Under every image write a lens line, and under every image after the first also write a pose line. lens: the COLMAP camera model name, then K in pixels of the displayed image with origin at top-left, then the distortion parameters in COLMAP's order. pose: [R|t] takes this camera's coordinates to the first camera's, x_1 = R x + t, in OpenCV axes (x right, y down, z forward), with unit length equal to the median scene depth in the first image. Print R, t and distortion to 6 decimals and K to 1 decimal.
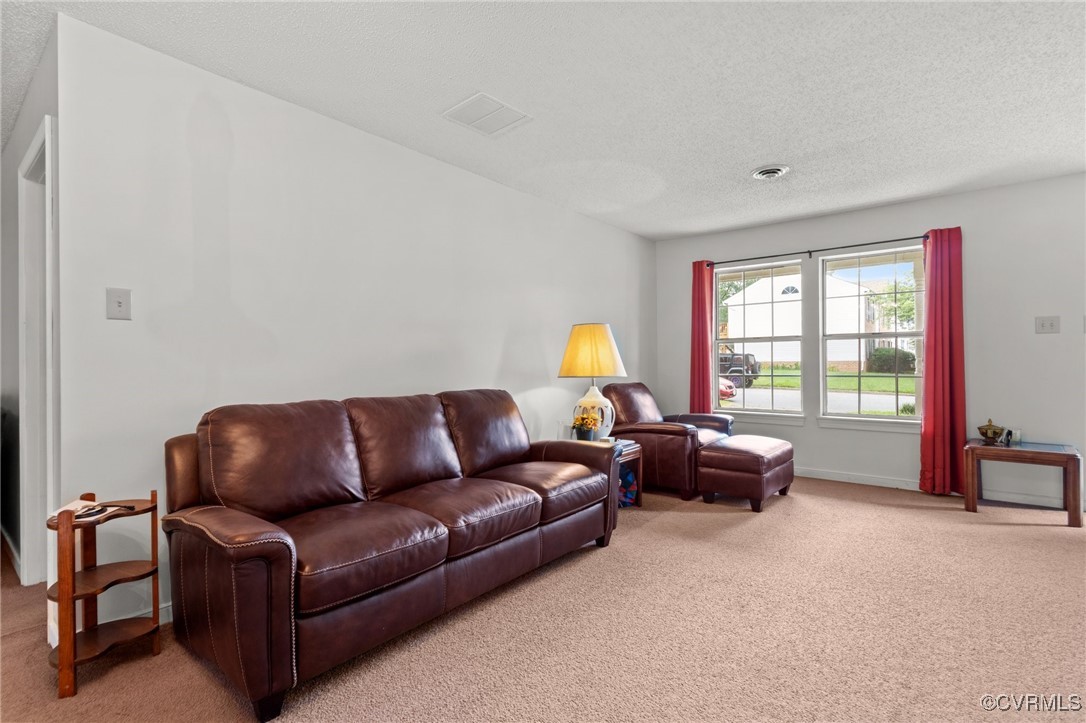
lens RADIAL K [[514.9, 0, 543.5], [0, 514.9, 366.2], [0, 0, 1]] dist [-0.001493, 0.002570]
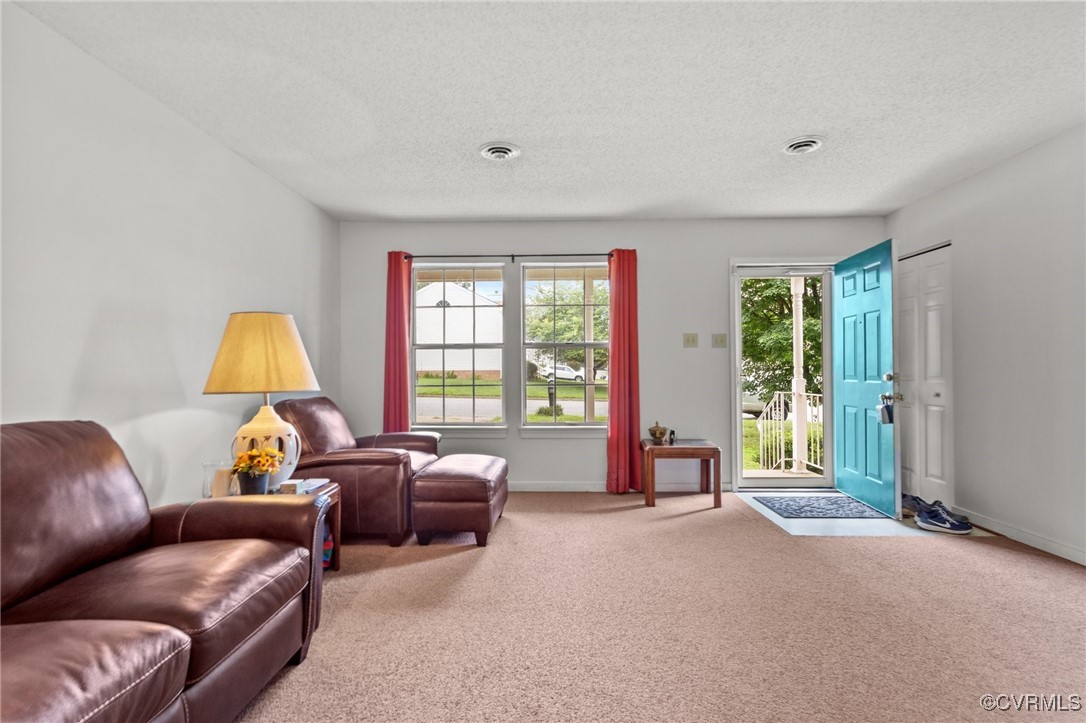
lens RADIAL K [[514.9, 0, 543.4], [0, 514.9, 367.4], [0, 0, 1]] dist [-0.001493, 0.002570]
pose [[0.795415, 0.006718, 0.606029, -0.023300], [0.002319, 0.999898, -0.014128, -0.000685], [-0.606061, 0.012643, 0.795317, 0.252271]]
